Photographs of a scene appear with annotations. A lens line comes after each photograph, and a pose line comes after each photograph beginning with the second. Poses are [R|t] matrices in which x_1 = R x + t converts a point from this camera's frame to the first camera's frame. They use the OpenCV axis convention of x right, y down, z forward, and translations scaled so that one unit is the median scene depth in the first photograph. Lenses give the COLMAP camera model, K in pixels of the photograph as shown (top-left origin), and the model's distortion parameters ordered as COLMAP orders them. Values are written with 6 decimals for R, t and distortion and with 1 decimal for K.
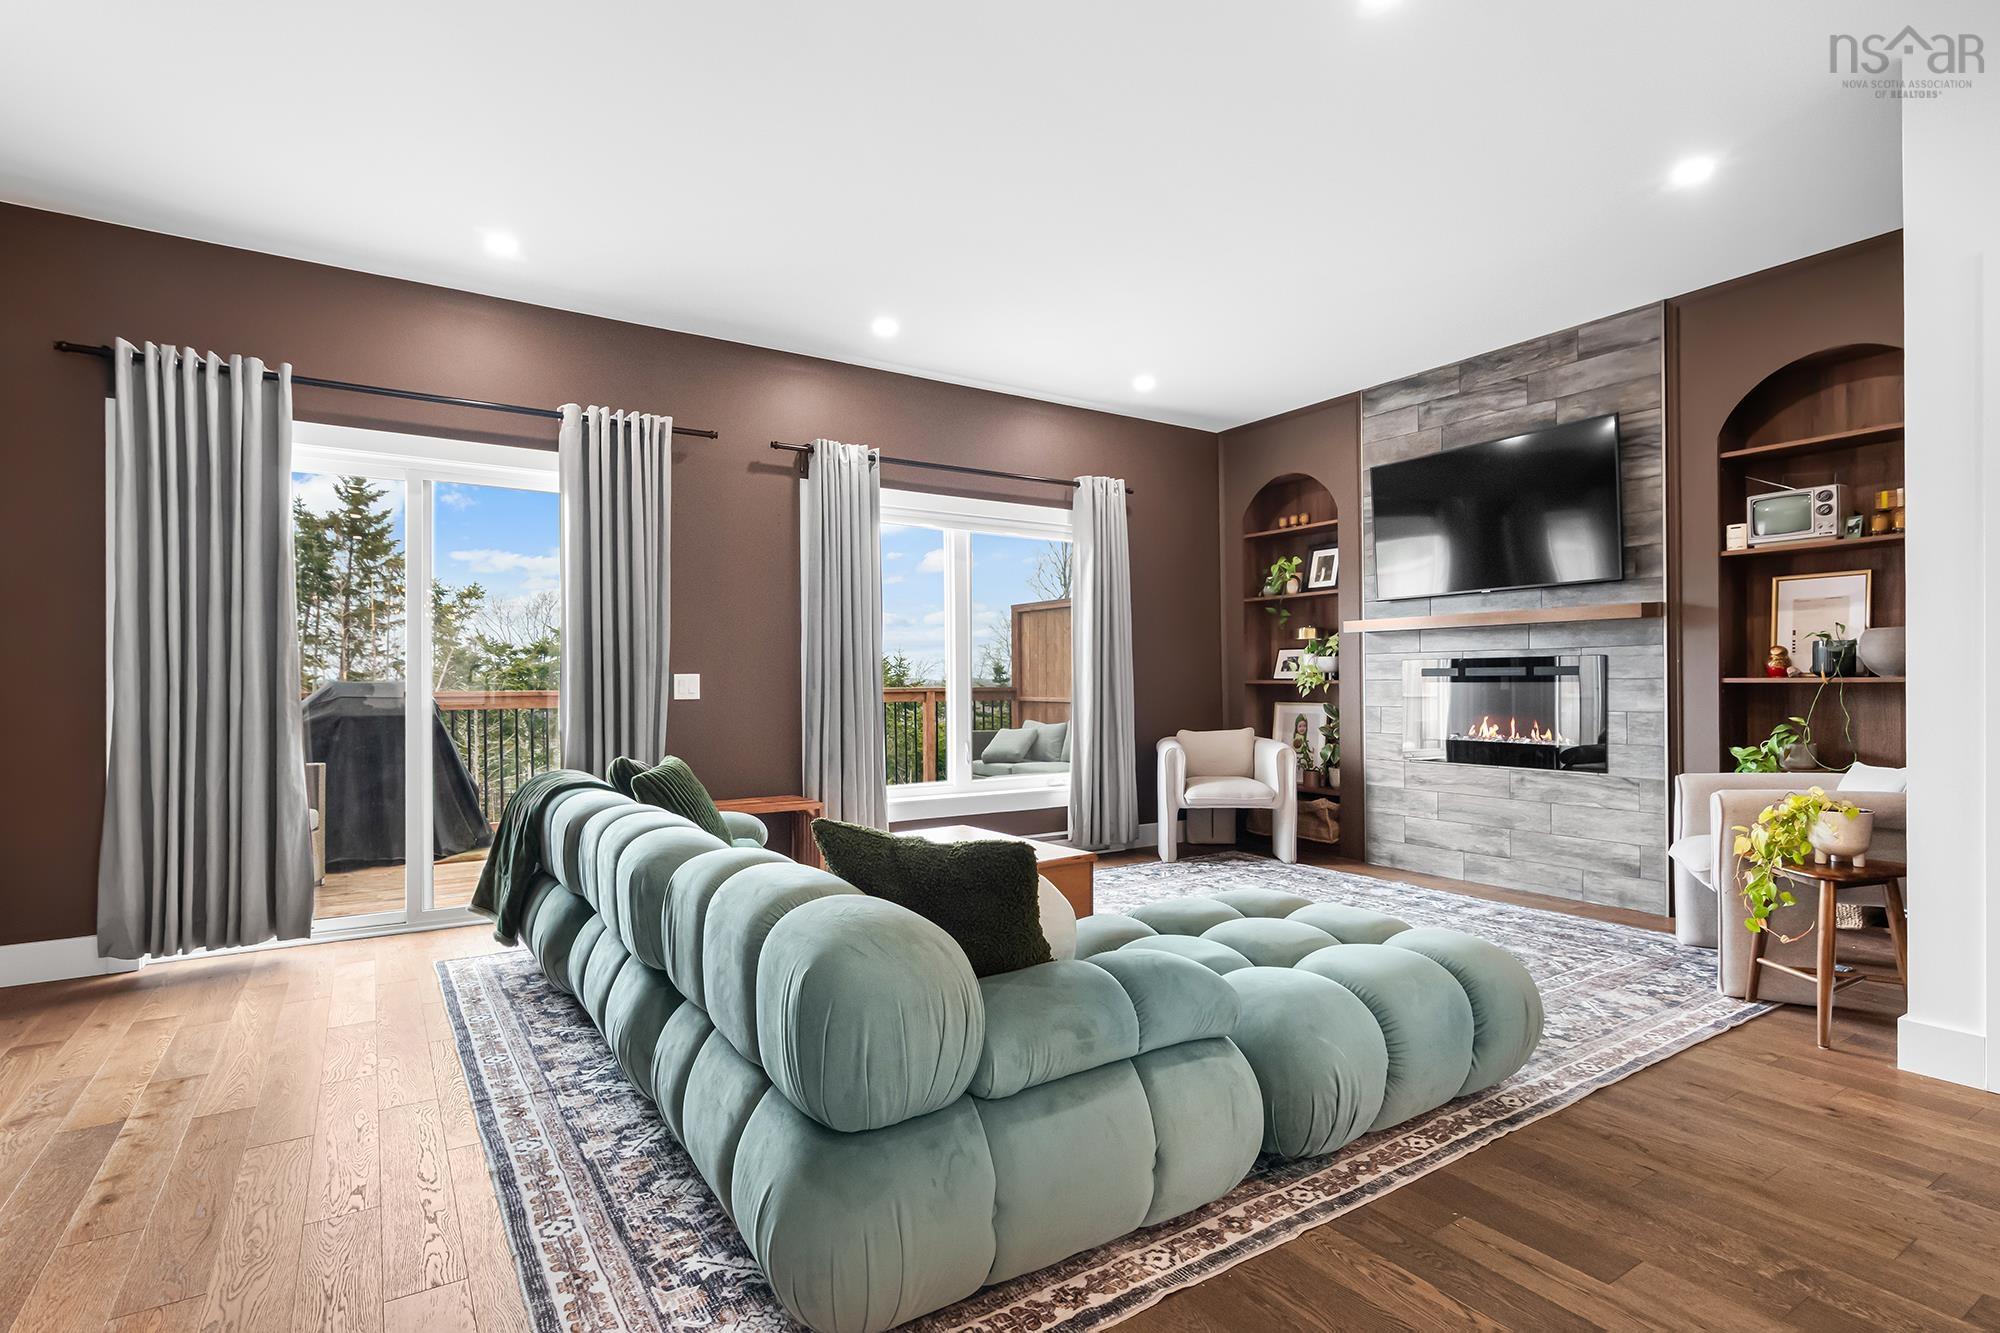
lens RADIAL K [[976.1, 0, 1014.9], [0, 976.1, 677.3], [0, 0, 1]] dist [0.003428, -0.000883]
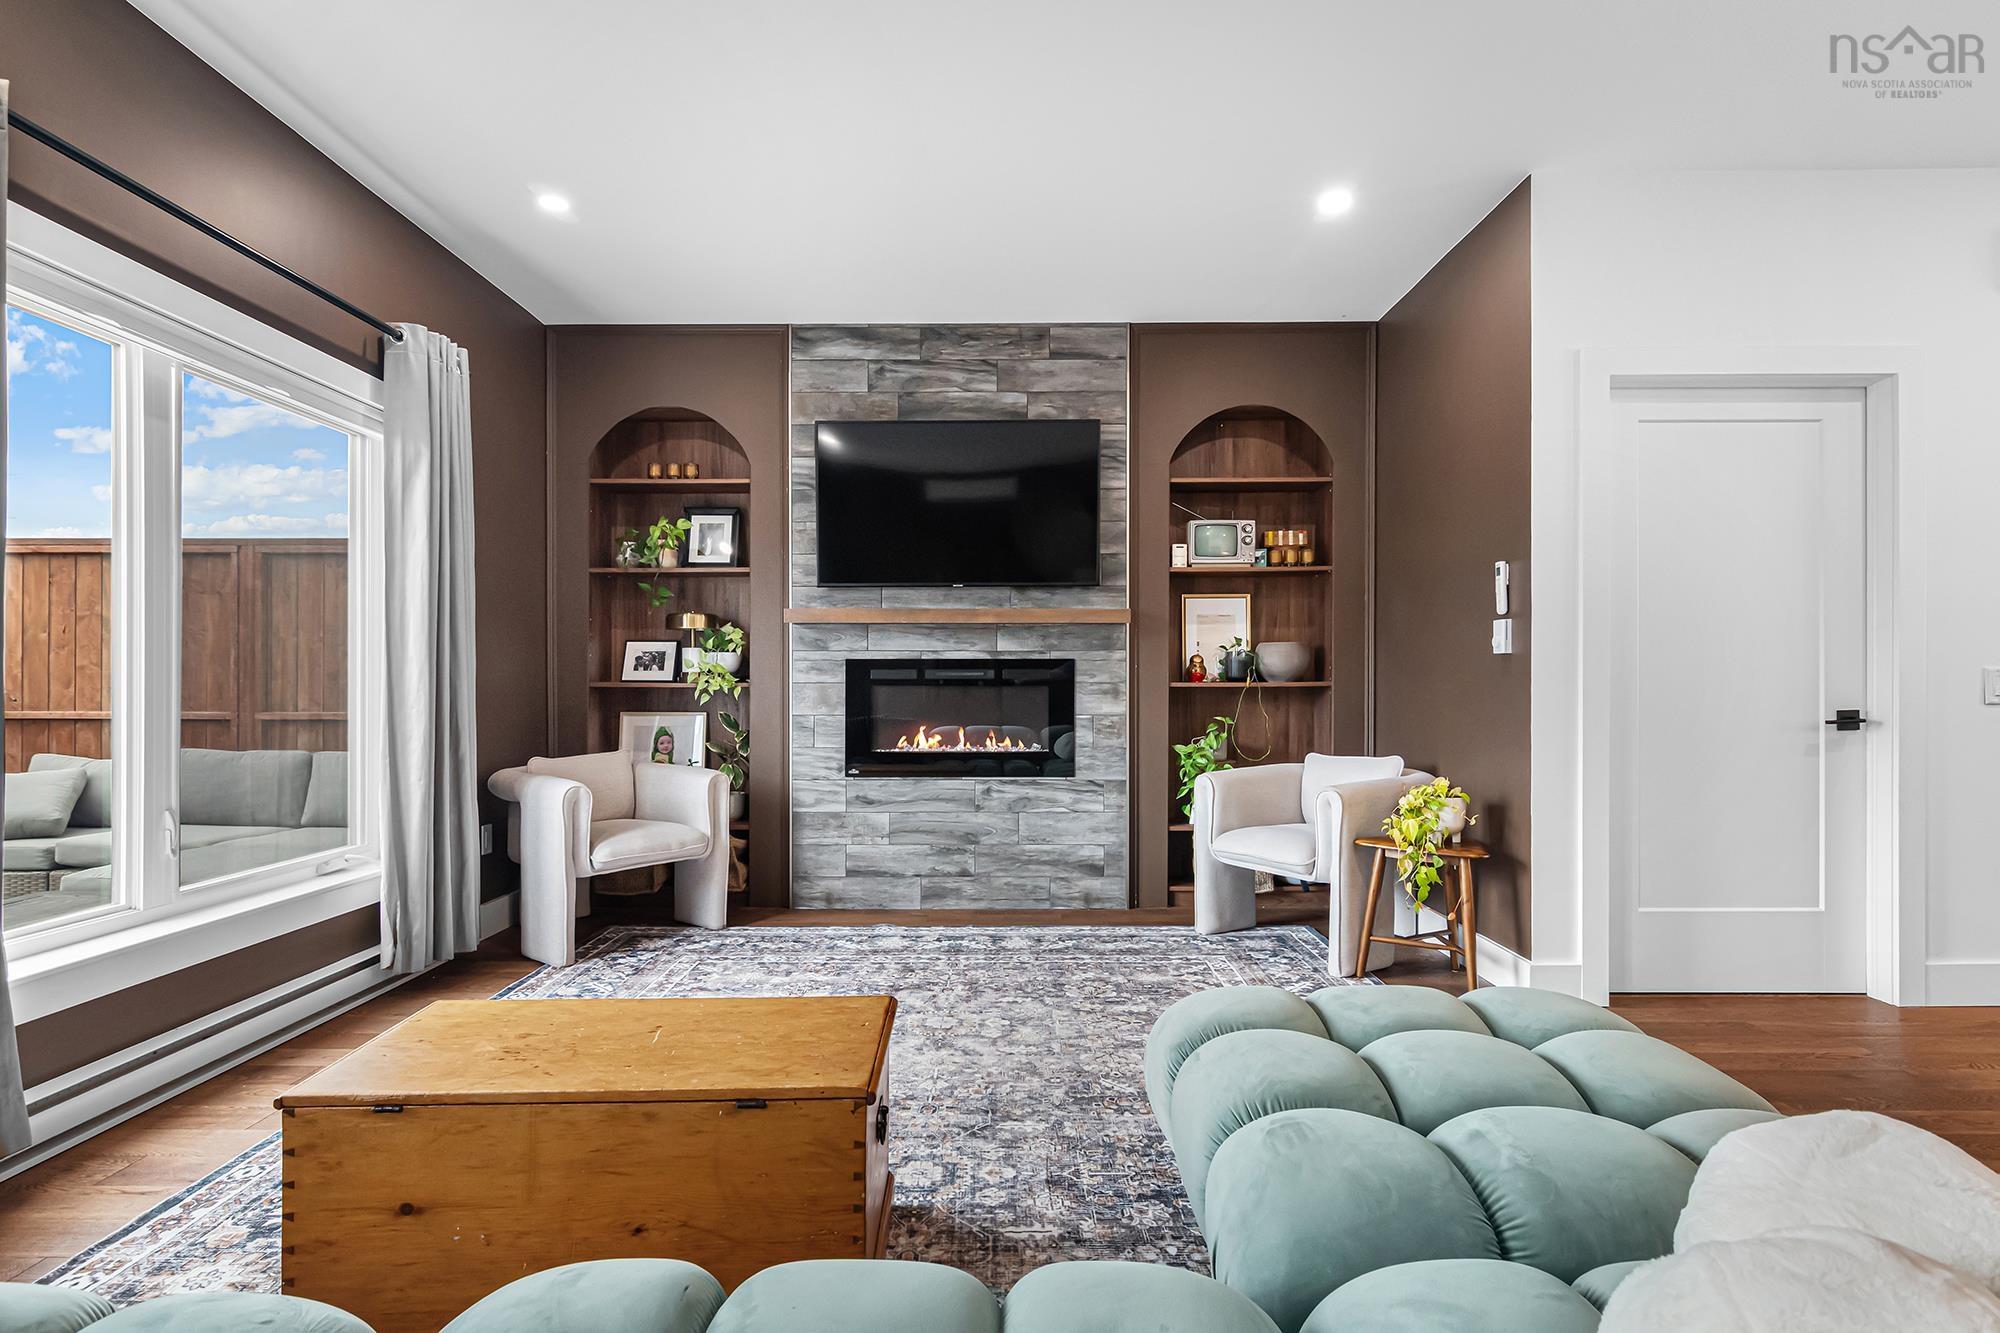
lens RADIAL K [[976.1, 0, 997.6], [0, 976.1, 678.4], [0, 0, 1]] dist [0.003428, -0.000883]
pose [[0.560290, 0.008103, 0.828257, -0.245952], [-0.006370, 0.999965, -0.005473, 0.002805], [-0.828272, -0.002209, 0.560322, 0.460165]]
